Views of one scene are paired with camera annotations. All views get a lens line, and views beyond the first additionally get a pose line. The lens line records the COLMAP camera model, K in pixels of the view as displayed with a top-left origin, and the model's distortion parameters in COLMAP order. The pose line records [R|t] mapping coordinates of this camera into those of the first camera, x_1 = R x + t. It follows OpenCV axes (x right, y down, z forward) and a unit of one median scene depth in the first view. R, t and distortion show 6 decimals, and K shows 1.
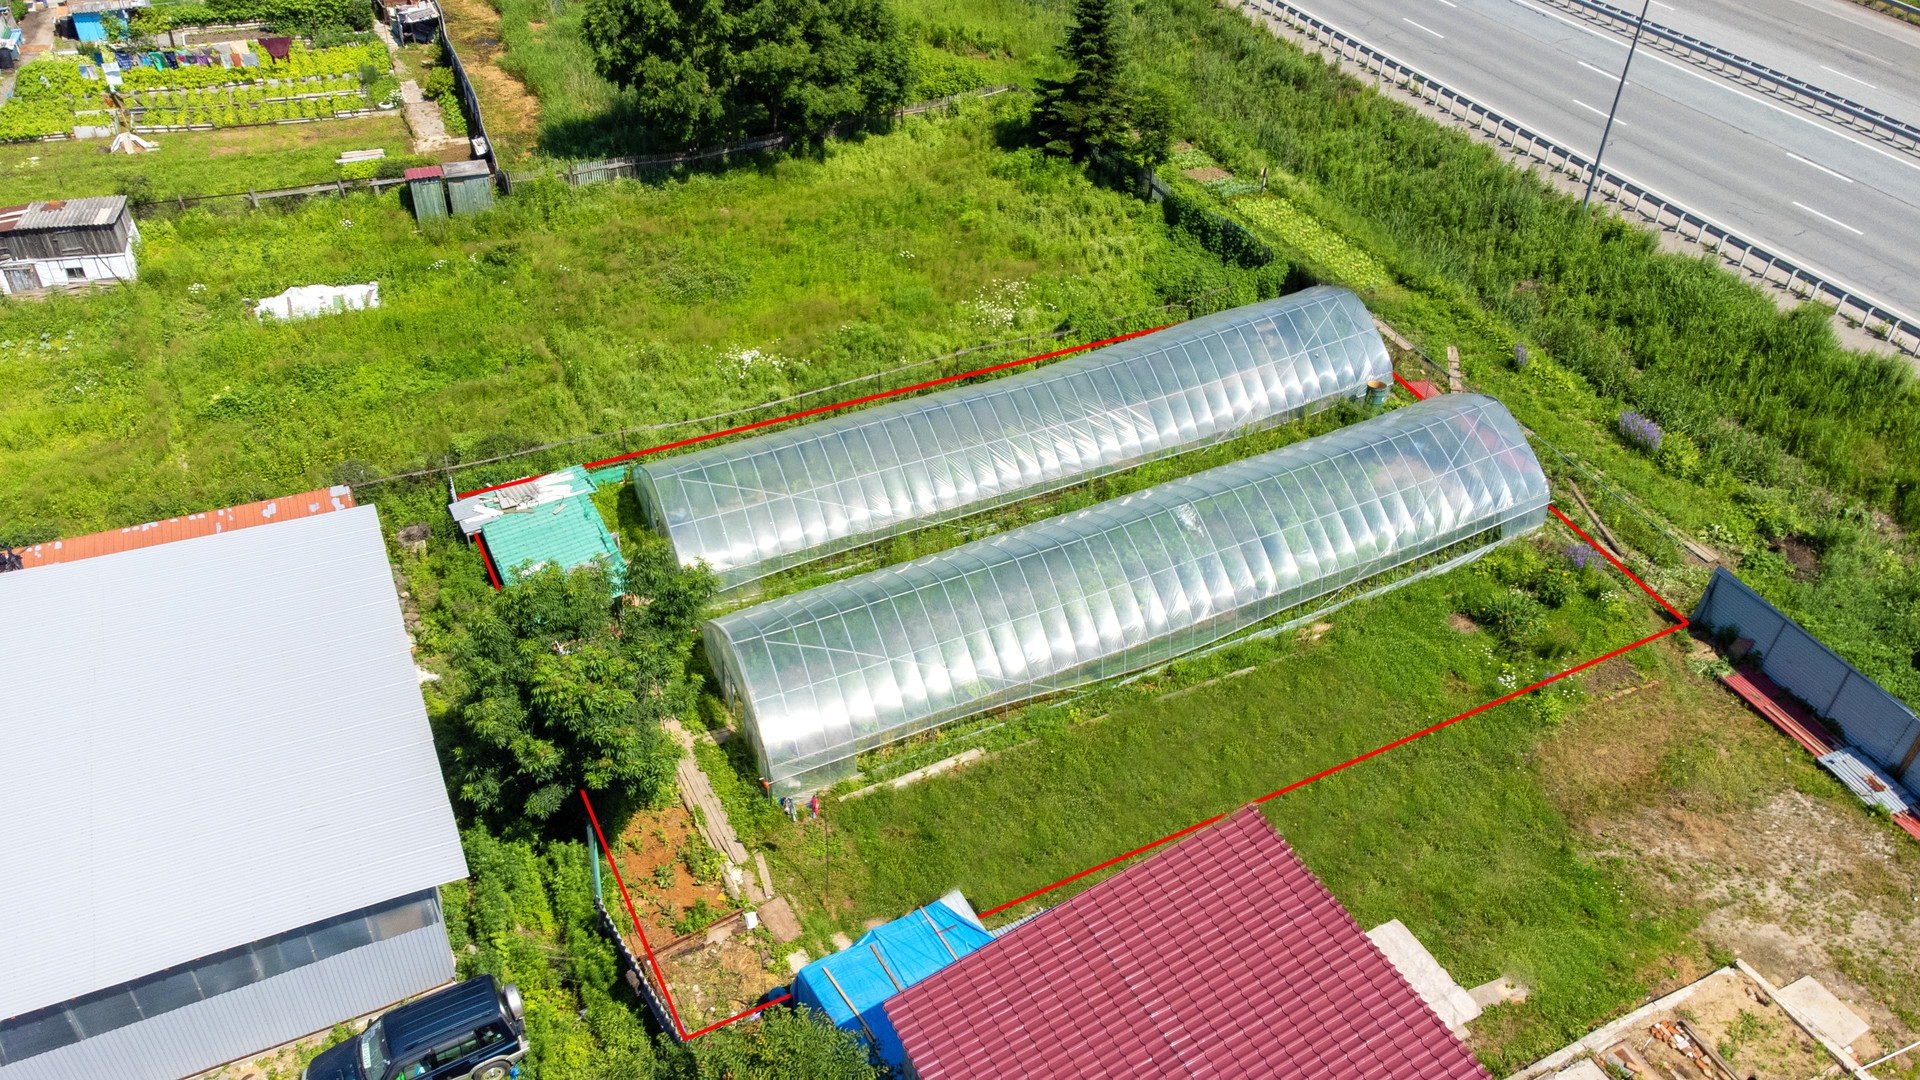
lens RADIAL K [[1425.5, 0, 943.7], [0, 1425.5, 529.9], [0, 0, 1]] dist [0.009122, 0.071627]
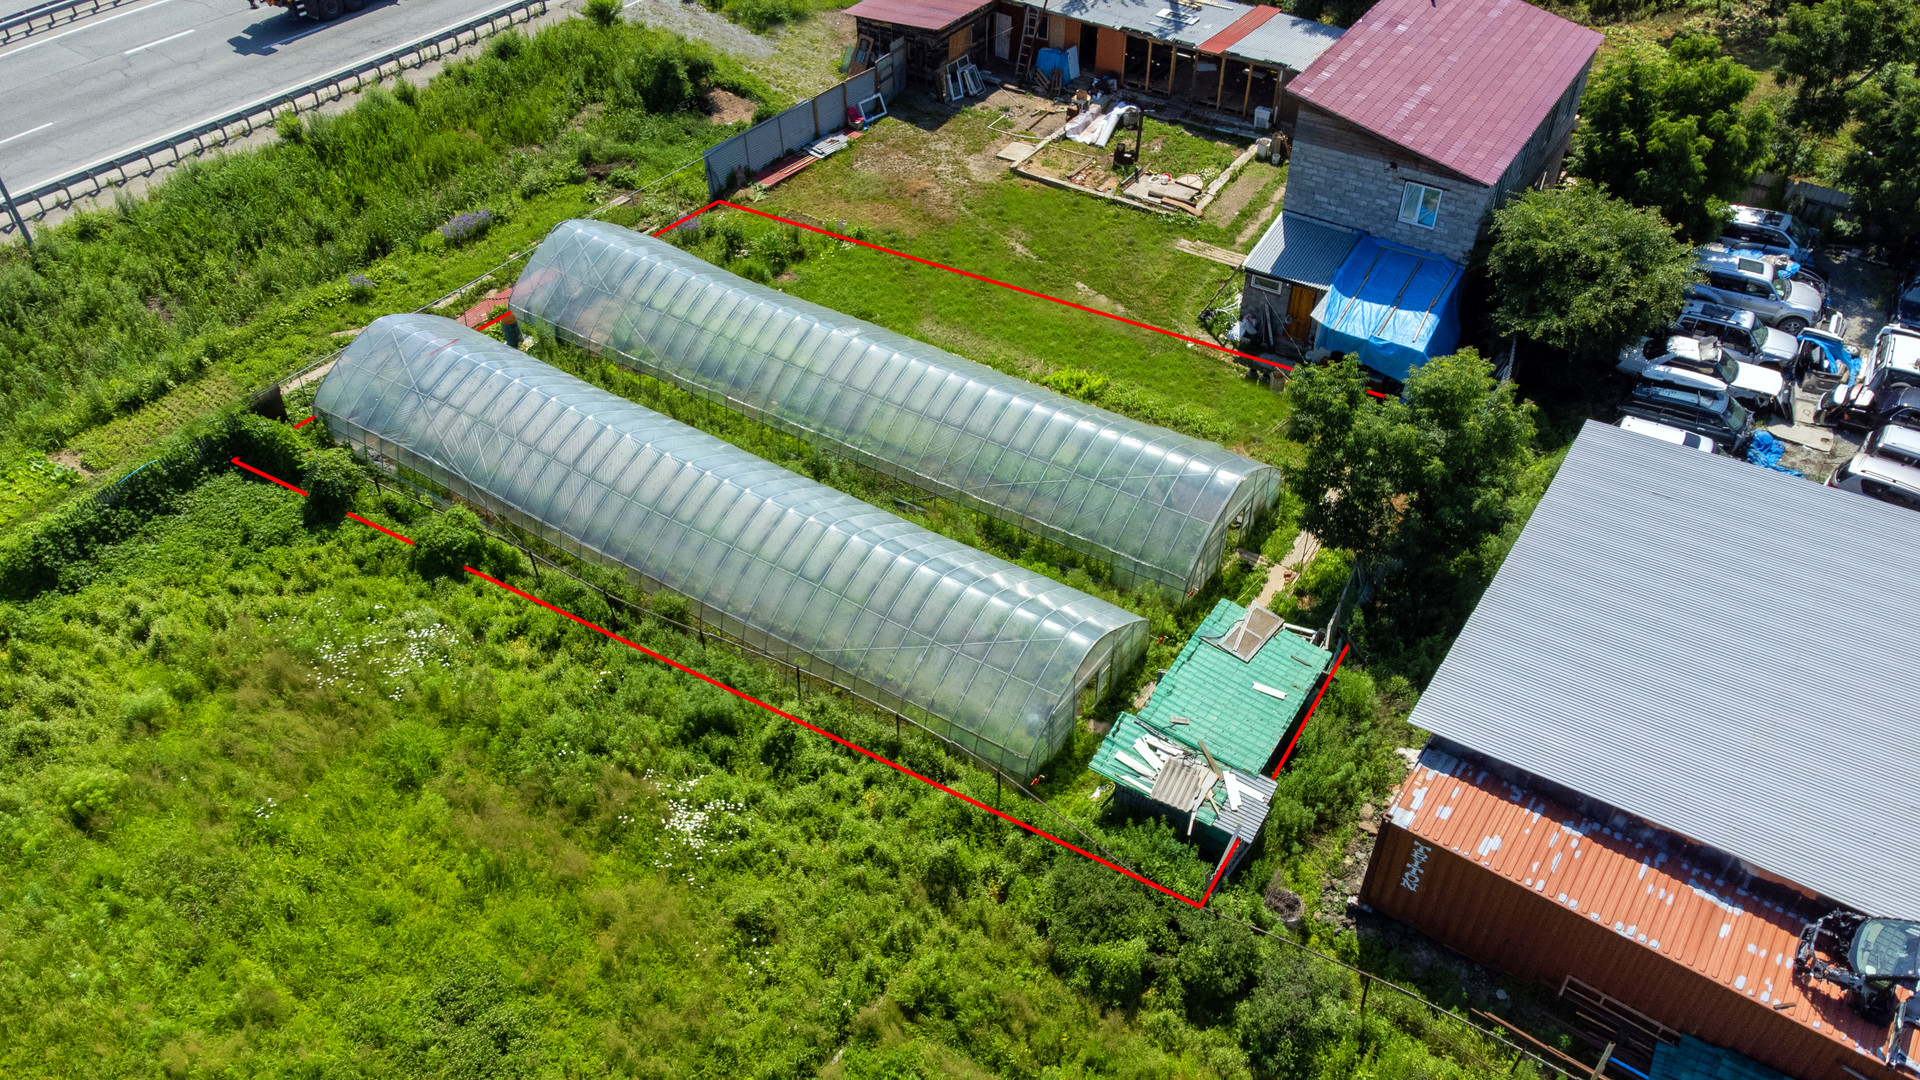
lens RADIAL K [[1425.5, 0, 957.4], [0, 1425.5, 577.6], [0, 0, 1]] dist [0.009122, 0.071627]
pose [[-0.511319, -0.597705, 0.617497, -0.648656], [0.516859, 0.360174, 0.776615, -0.733018], [-0.686593, 0.716257, 0.124766, 0.909689]]
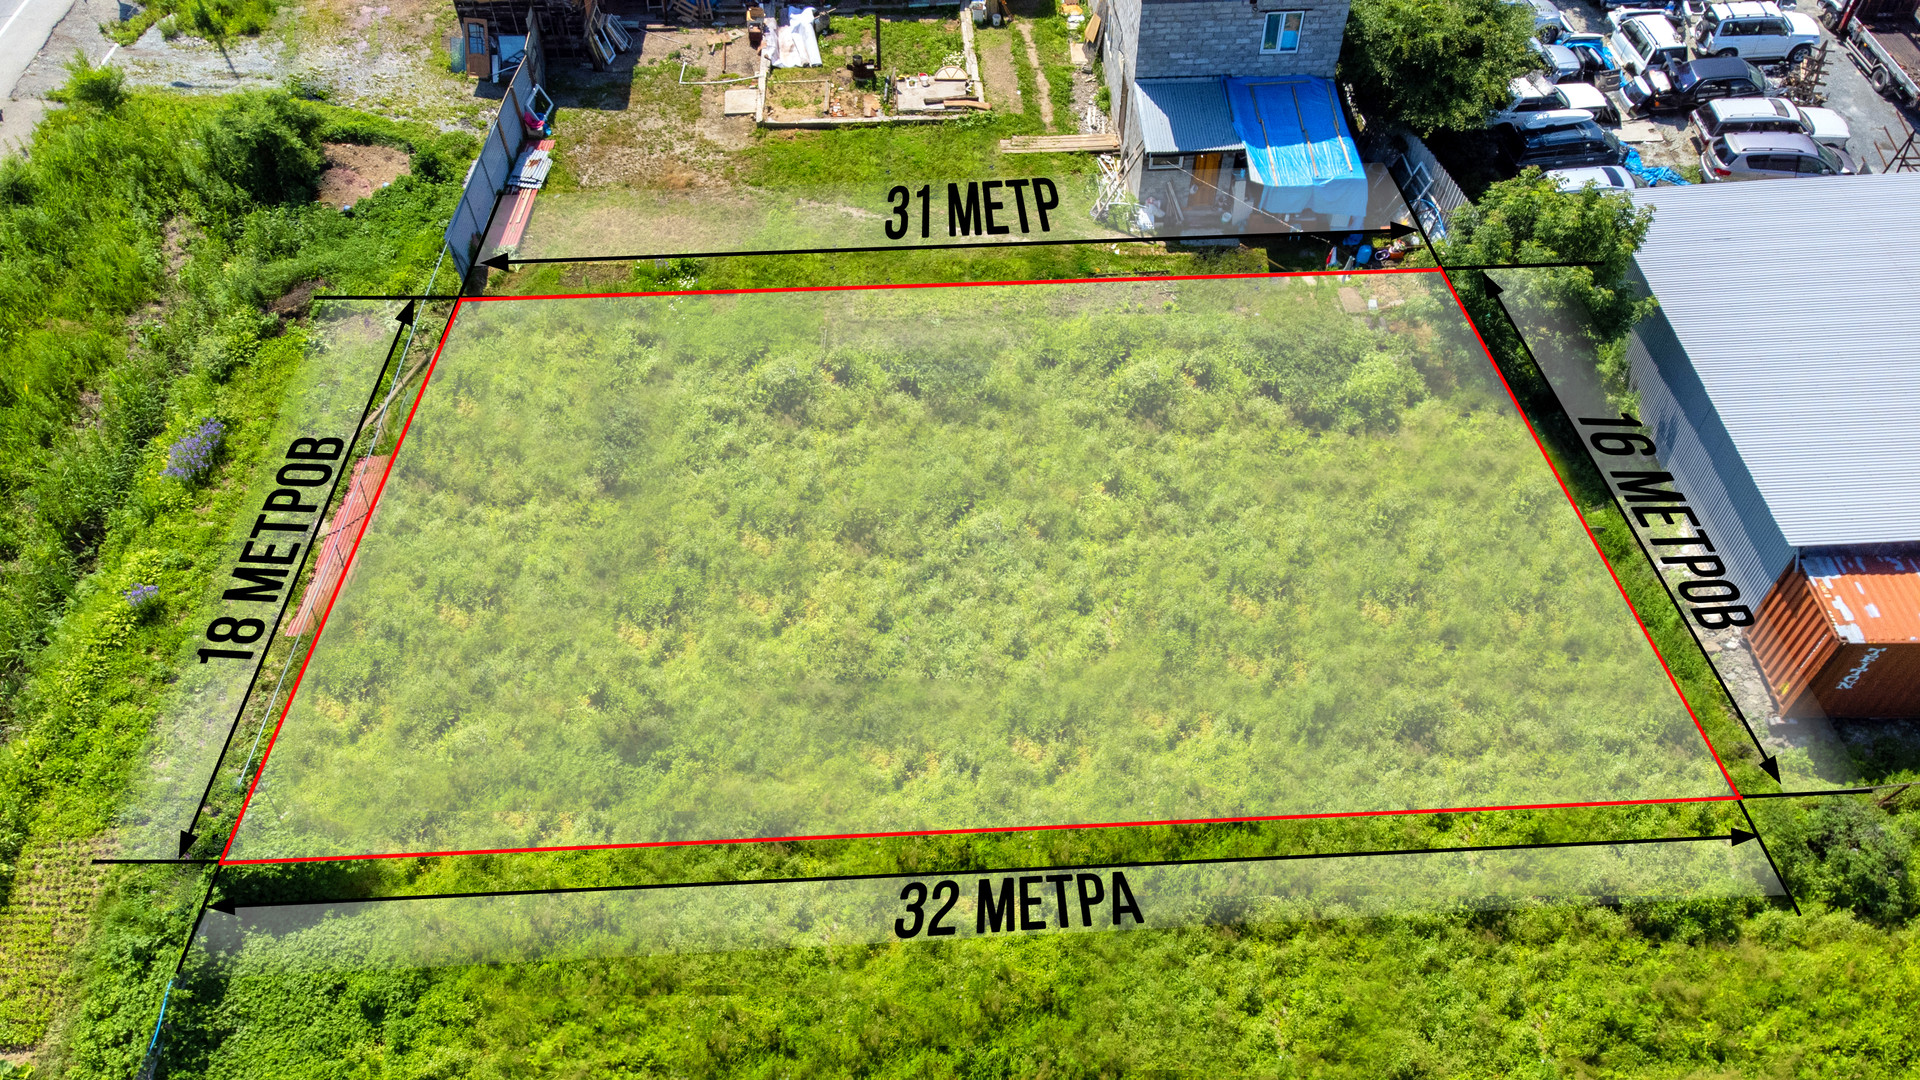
lens RADIAL K [[1425.5, 0, 960.9], [0, 1425.5, 552.5], [0, 0, 1]] dist [0.009122, 0.071627]
pose [[-0.915729, -0.319441, 0.243717, -0.140694], [0.229699, 0.081471, 0.969846, -0.858298], [-0.329664, 0.944097, -0.001230, 1.045054]]
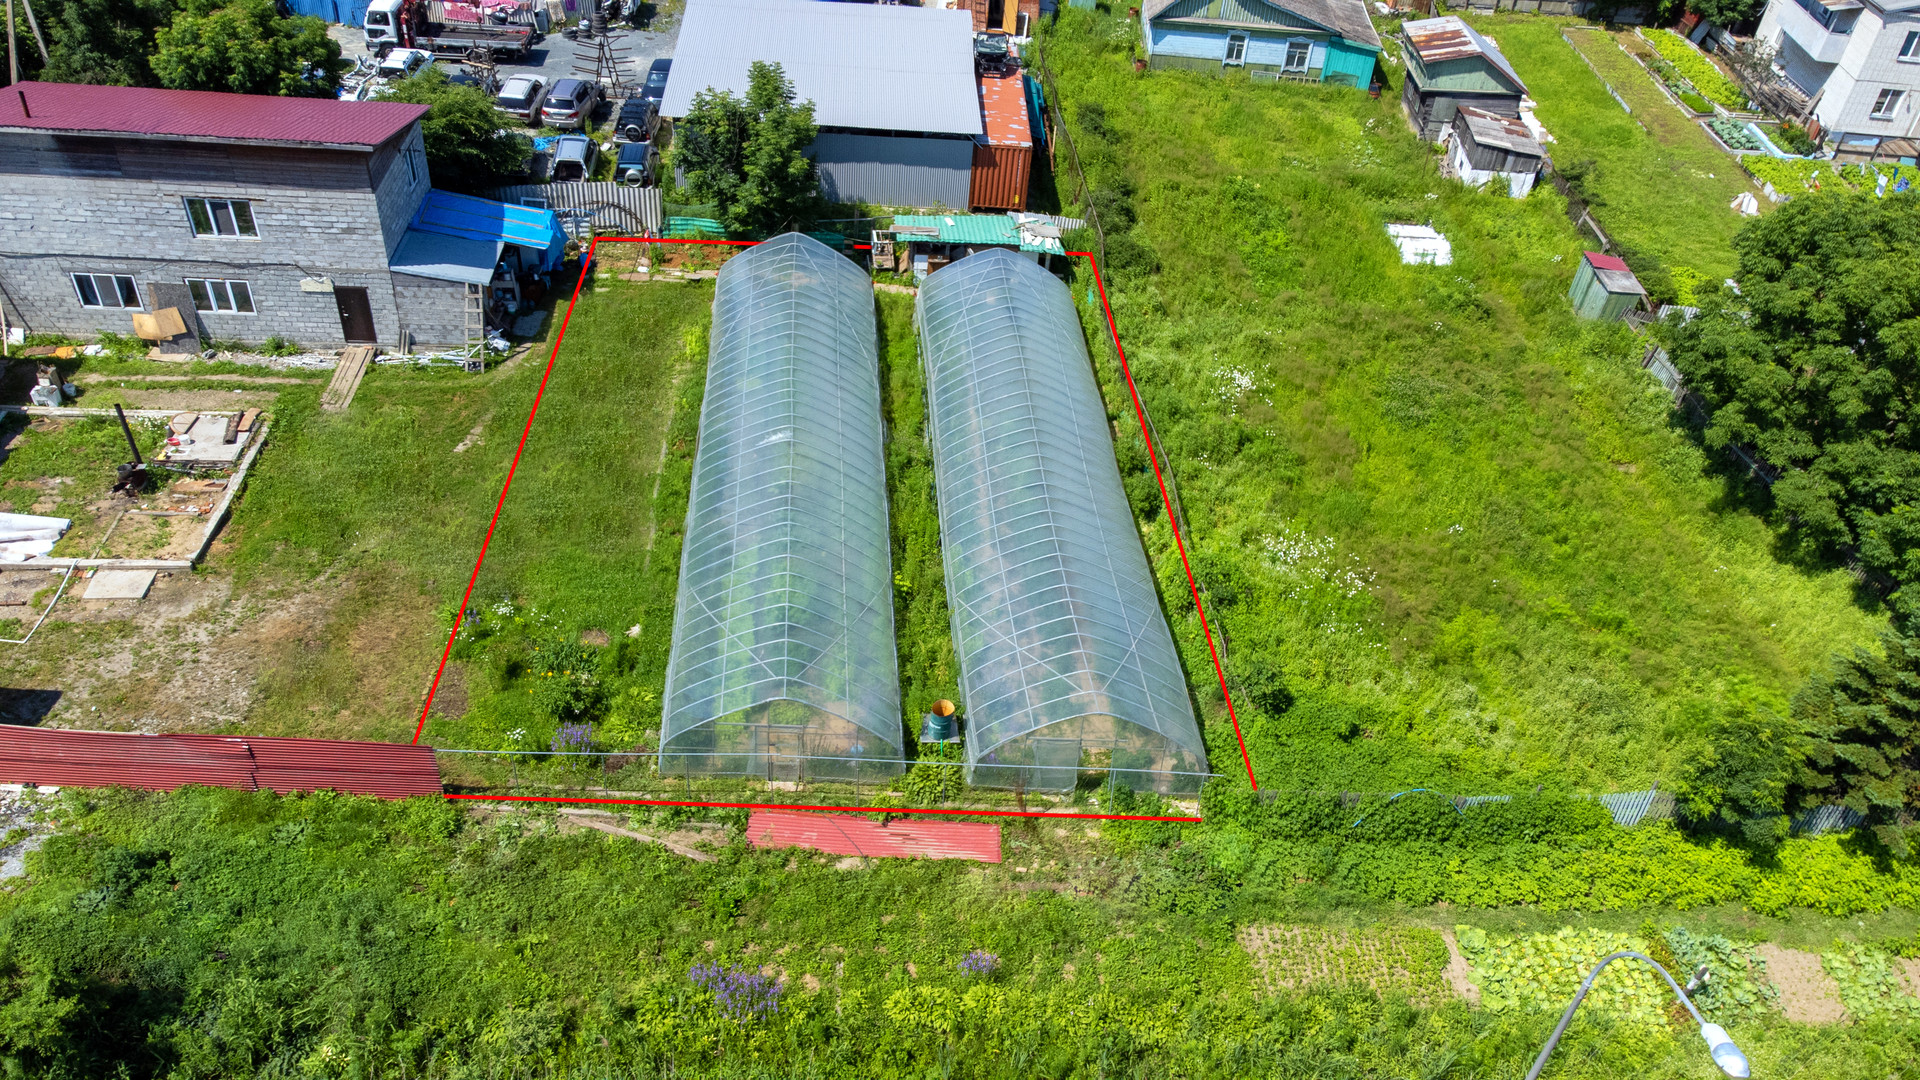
lens RADIAL K [[1425.5, 0, 955.0], [0, 1425.5, 536.4], [0, 0, 1]] dist [0.009122, 0.071627]
pose [[-0.380469, 0.523949, -0.762051, 0.945088], [-0.631048, 0.455279, 0.628091, -0.707090], [0.676033, 0.719860, 0.157417, 0.941583]]
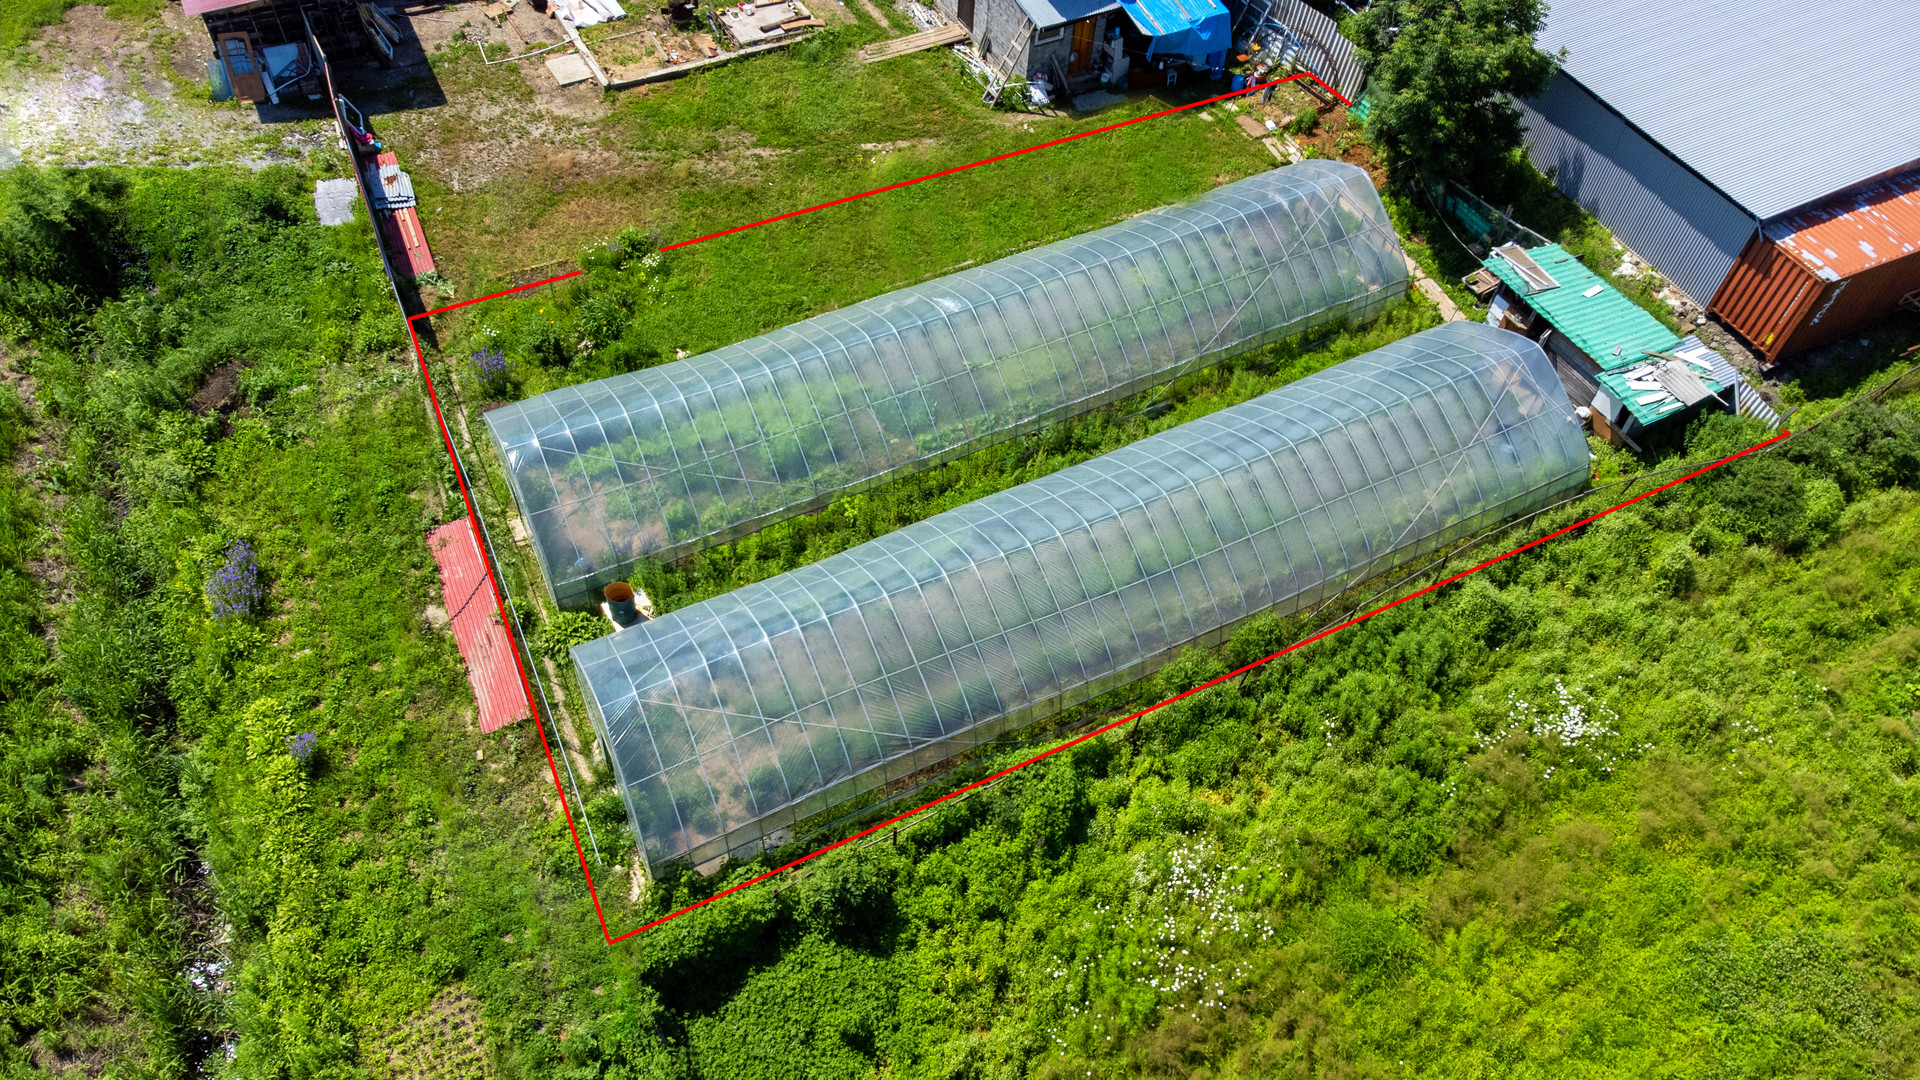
lens RADIAL K [[1425.5, 0, 958.0], [0, 1425.5, 543.3], [0, 0, 1]] dist [0.009122, 0.071627]
pose [[-0.996354, -0.020997, -0.082688, 0.230197], [-0.083094, 0.019285, 0.996355, -0.890793], [-0.019325, 0.999594, -0.020960, 1.132800]]
